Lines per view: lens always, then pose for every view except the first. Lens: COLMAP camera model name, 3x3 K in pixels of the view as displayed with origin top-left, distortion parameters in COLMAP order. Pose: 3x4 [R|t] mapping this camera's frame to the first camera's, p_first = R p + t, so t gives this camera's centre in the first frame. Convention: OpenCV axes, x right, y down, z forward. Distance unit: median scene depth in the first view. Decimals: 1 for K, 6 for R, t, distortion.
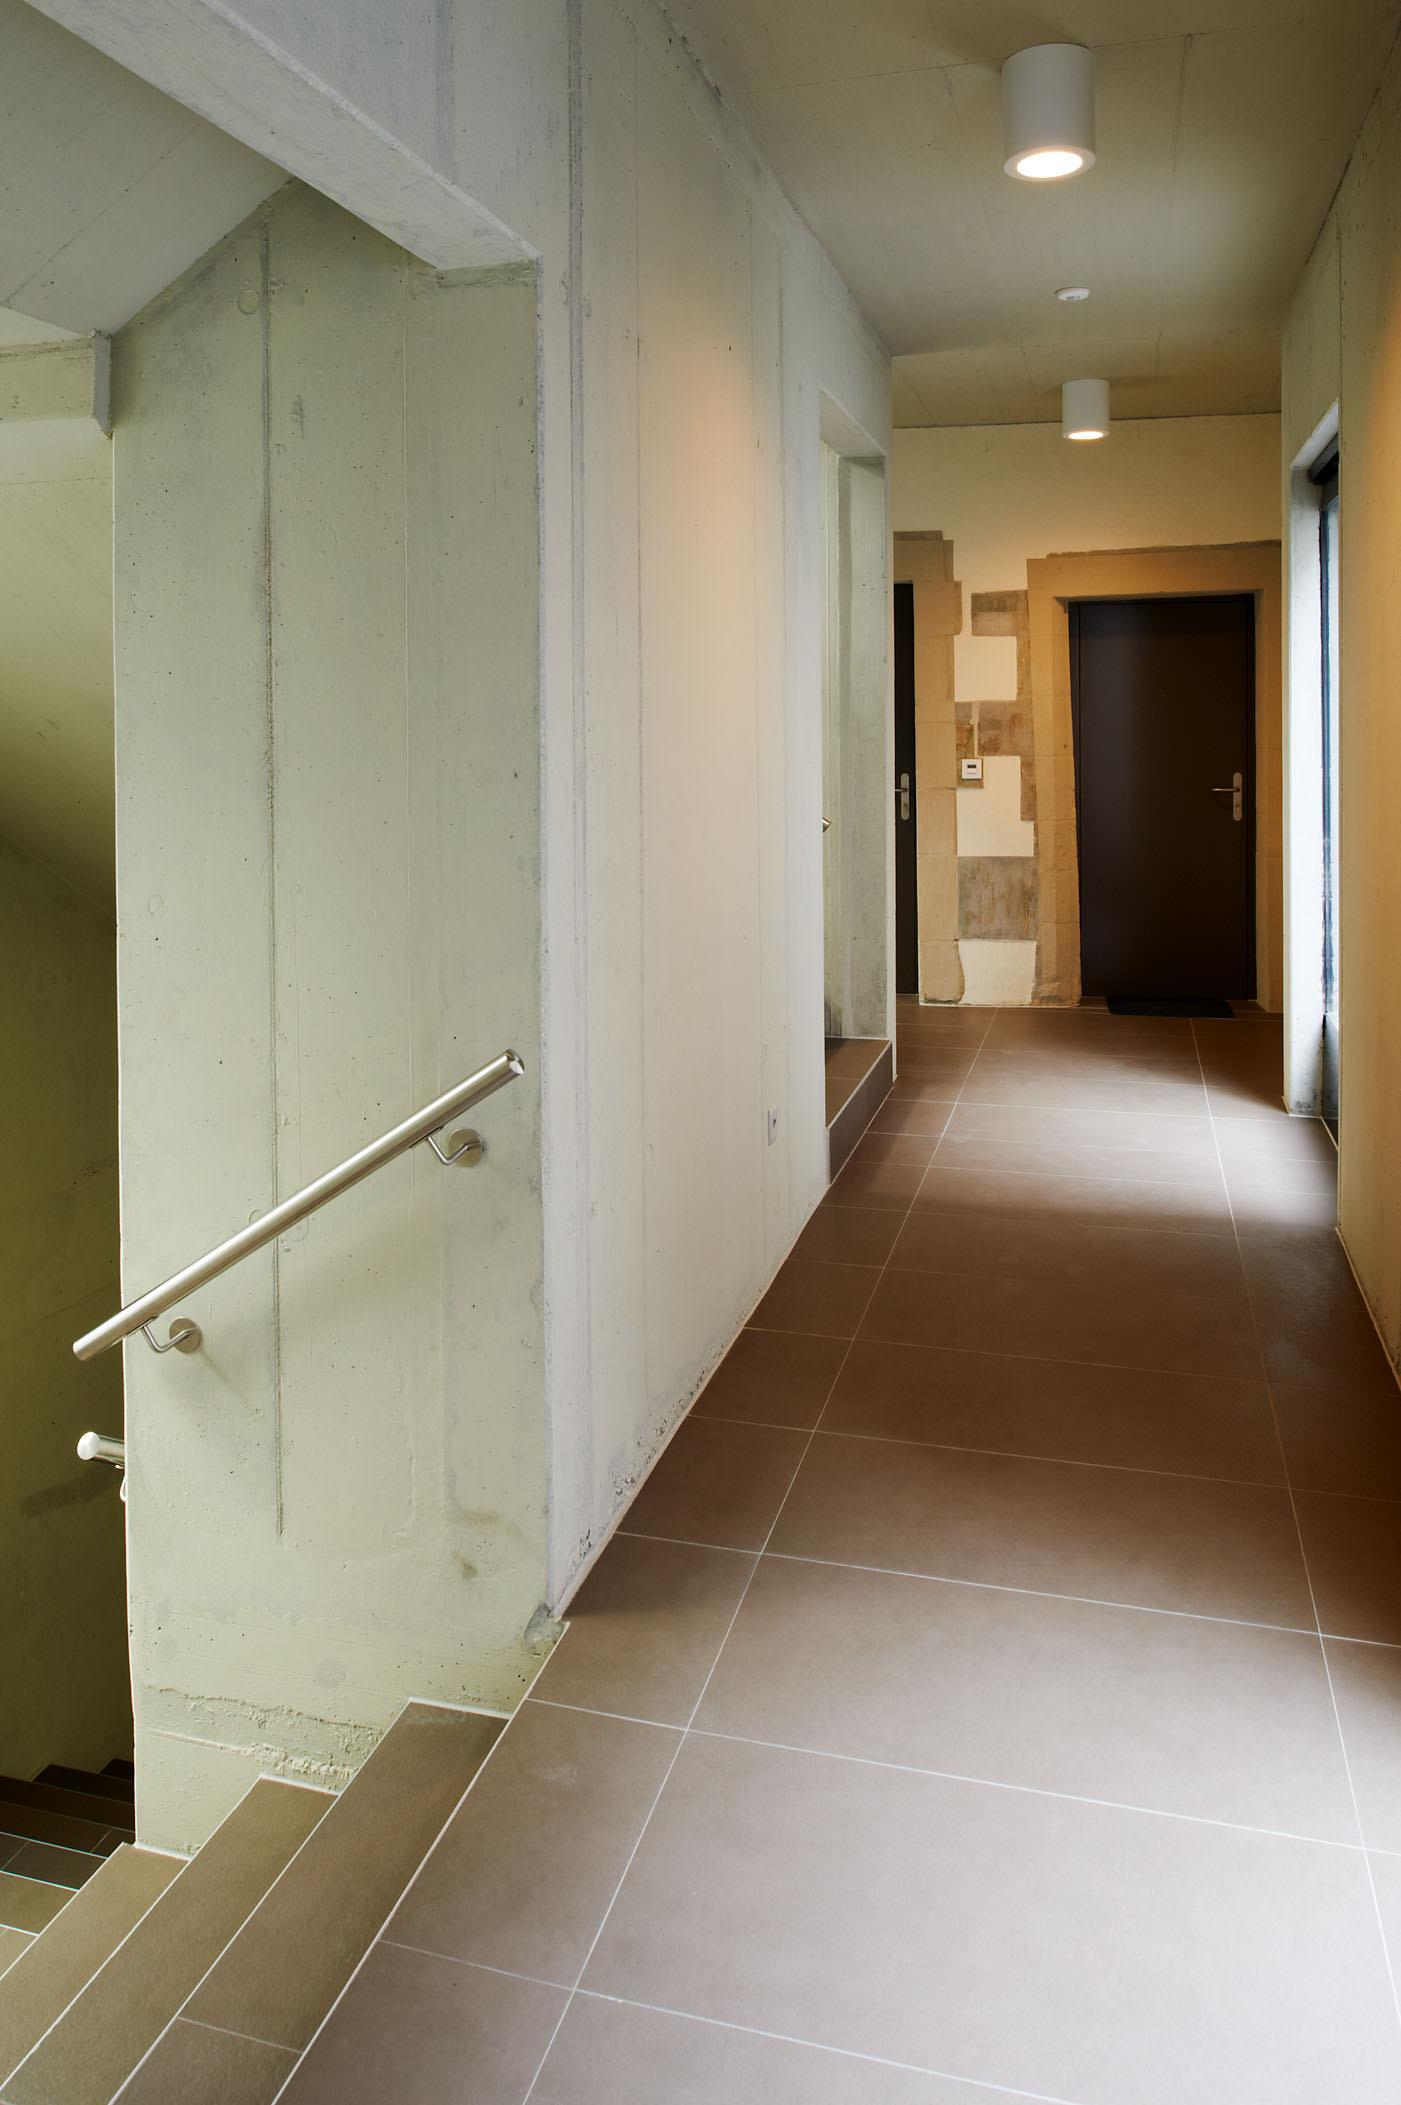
lens RADIAL K [[1458.9, 0, 674.4], [0, 1458.9, 1049.8], [0, 0, 1]] dist [-0.005980, -0.003547]
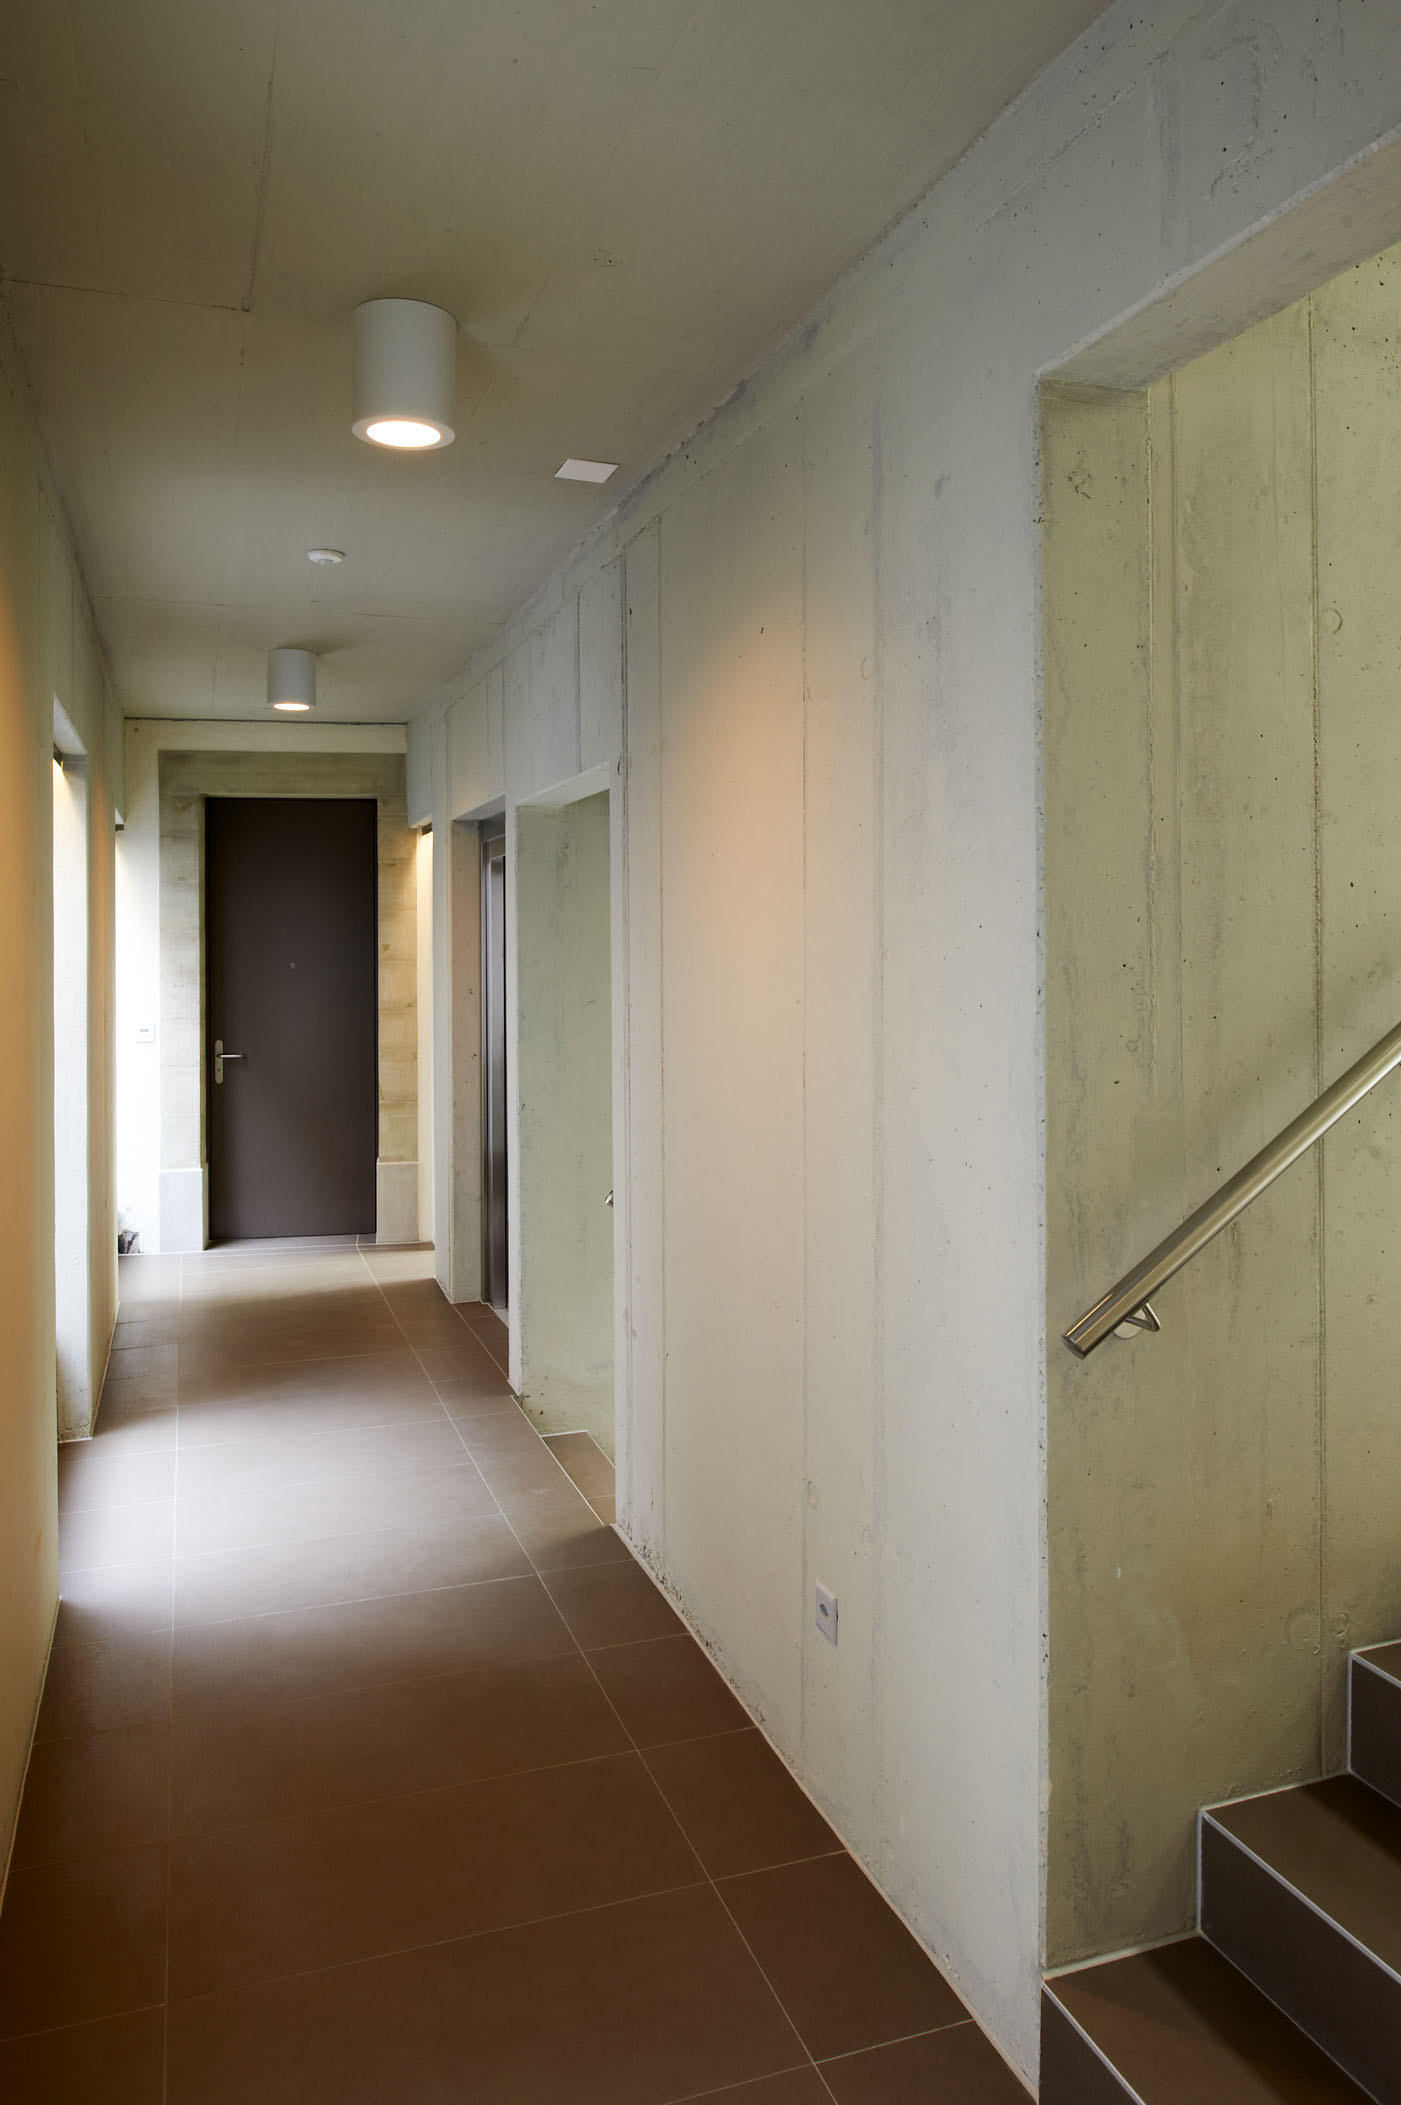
lens RADIAL K [[1458.9, 0, 674.4], [0, 1458.9, 1049.8], [0, 0, 1]] dist [-0.005980, -0.003547]
pose [[-0.810247, 0.081247, -0.580429, 0.850259], [-0.088148, 0.962187, 0.257734, -0.622420], [0.579421, 0.259992, -0.772447, 2.309523]]
